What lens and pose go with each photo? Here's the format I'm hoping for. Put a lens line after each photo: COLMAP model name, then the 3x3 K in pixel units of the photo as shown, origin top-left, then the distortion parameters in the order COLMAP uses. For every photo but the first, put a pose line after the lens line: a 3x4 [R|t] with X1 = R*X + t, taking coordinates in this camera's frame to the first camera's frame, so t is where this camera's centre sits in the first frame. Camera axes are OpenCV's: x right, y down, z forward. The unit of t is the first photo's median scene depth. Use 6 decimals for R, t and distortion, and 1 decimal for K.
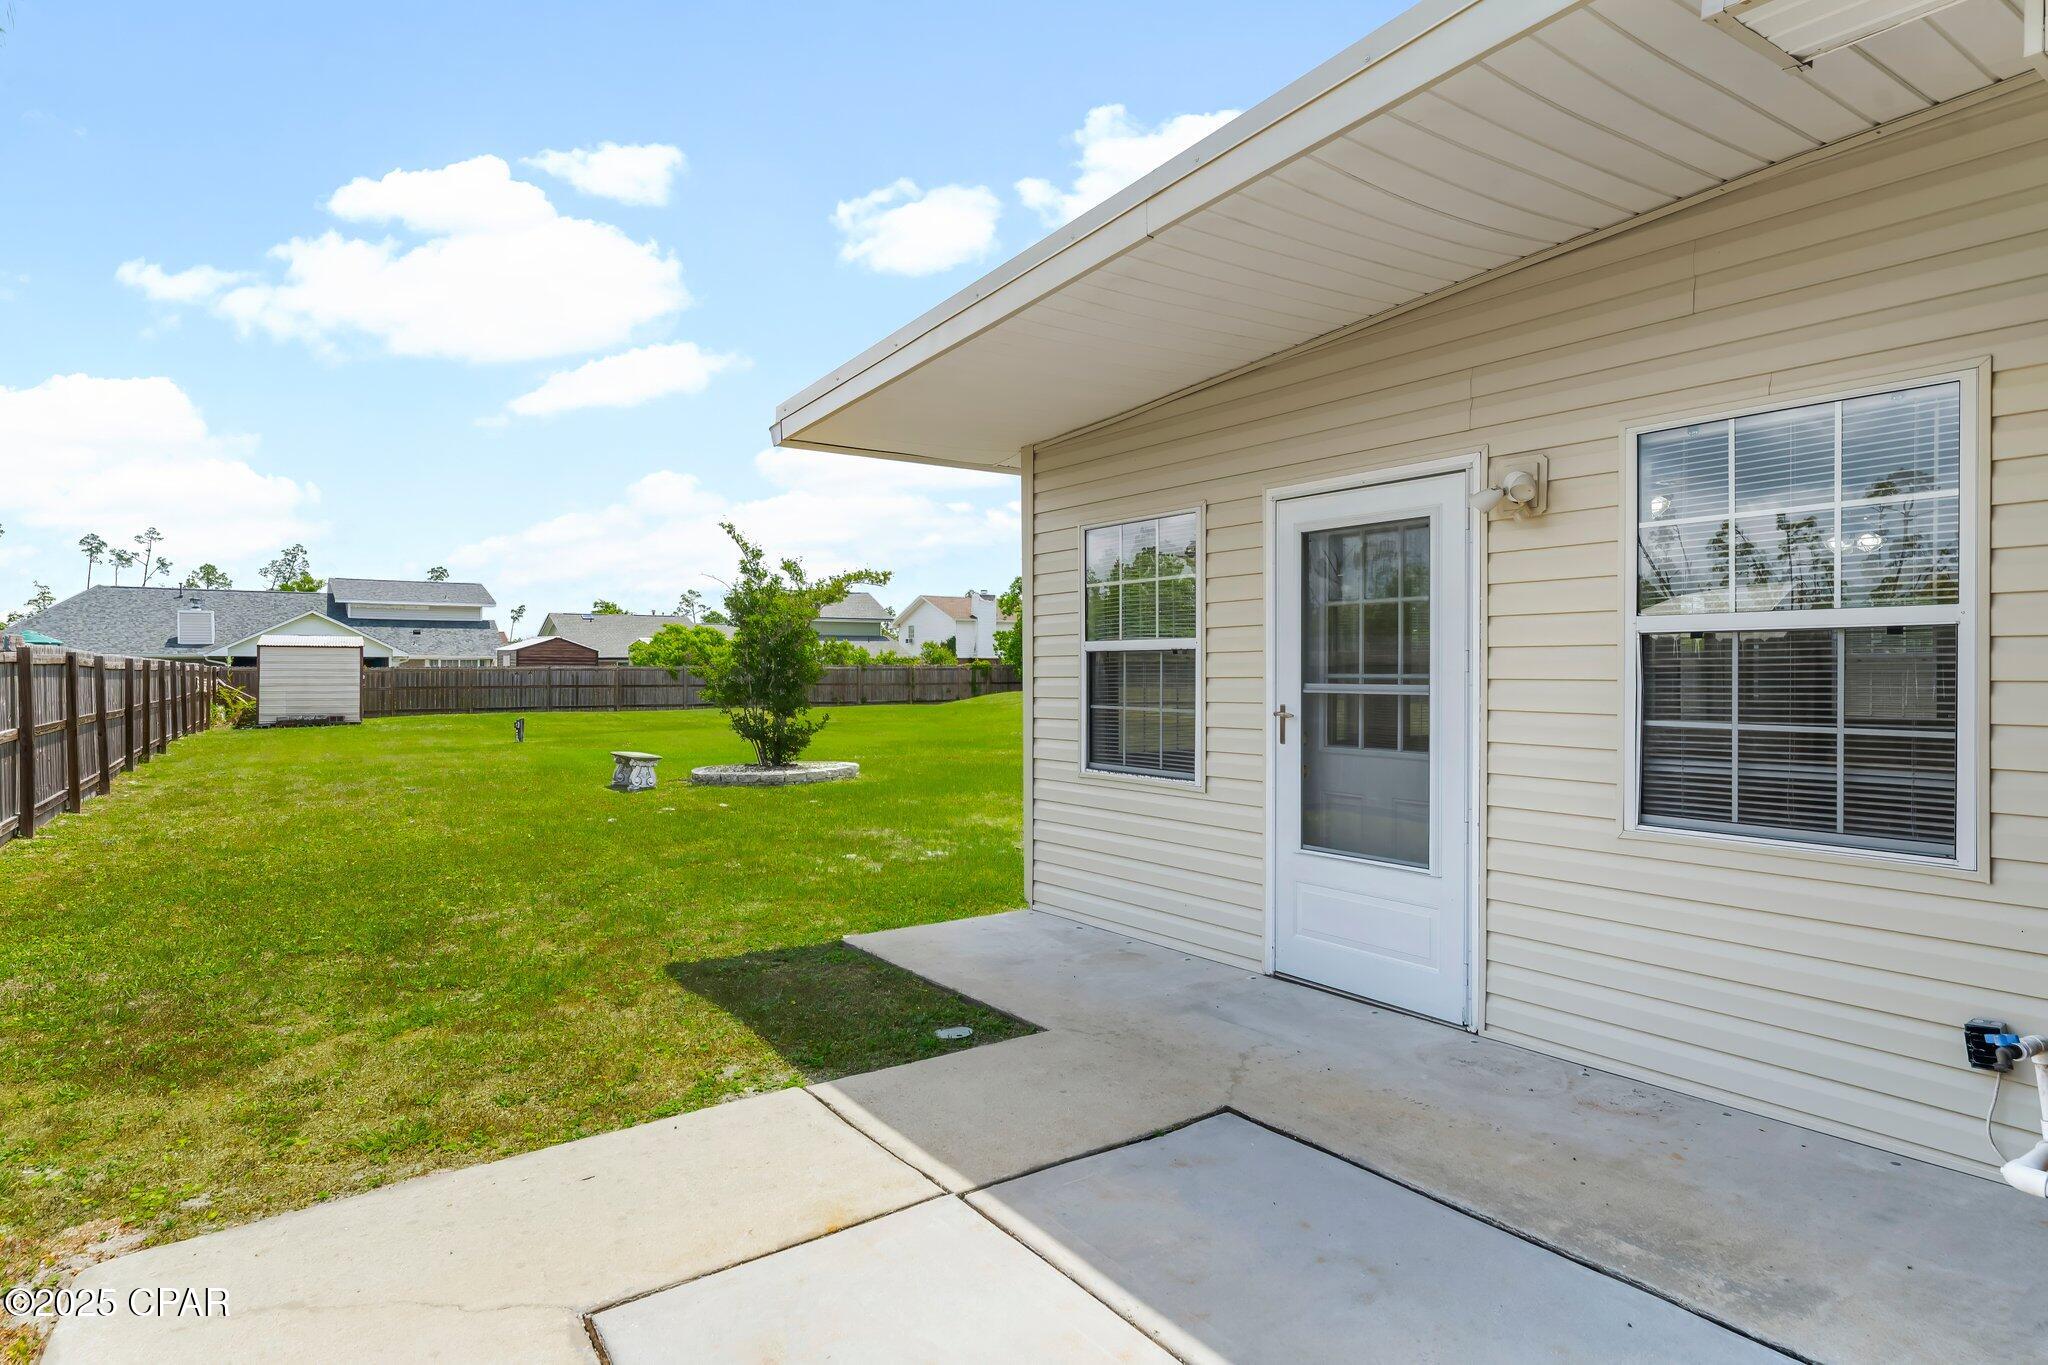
lens RADIAL K [[1126.6, 0, 1024.0], [0, 1126.6, 682.5], [0, 0, 1]] dist [0.007911, -0.000527]
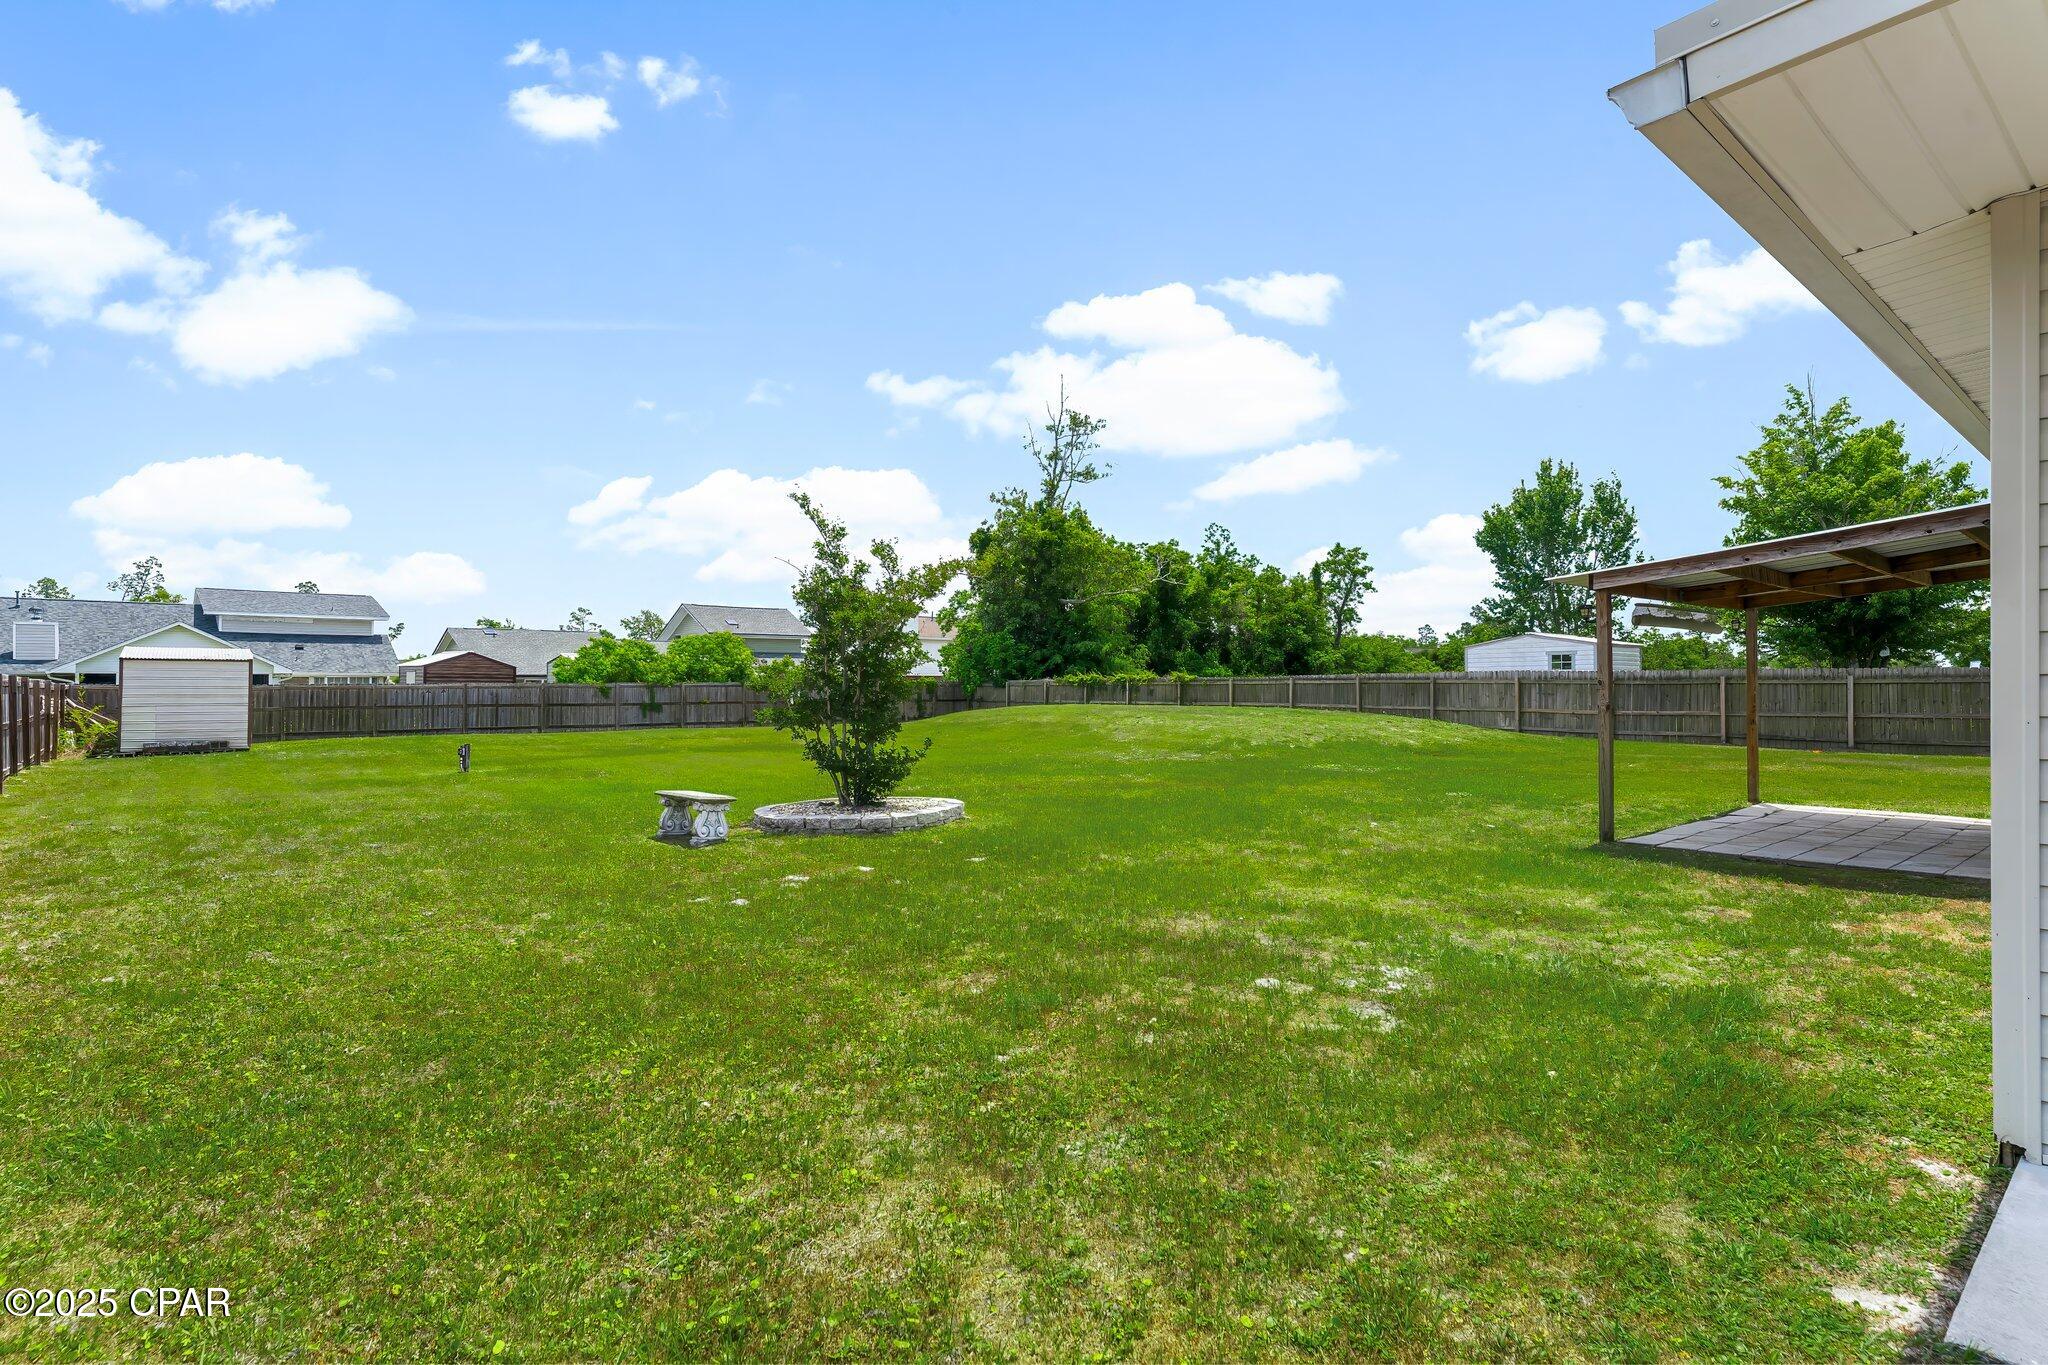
lens RADIAL K [[1071.4, 0, 1021.4], [0, 1071.4, 677.3], [0, 0, 1]] dist [-0.000054, -0.000071]
pose [[0.993378, -0.001220, 0.114887, -0.100732], [0.003719, 0.999761, -0.021534, 0.000977], [-0.114833, 0.021818, 0.993145, 0.127982]]
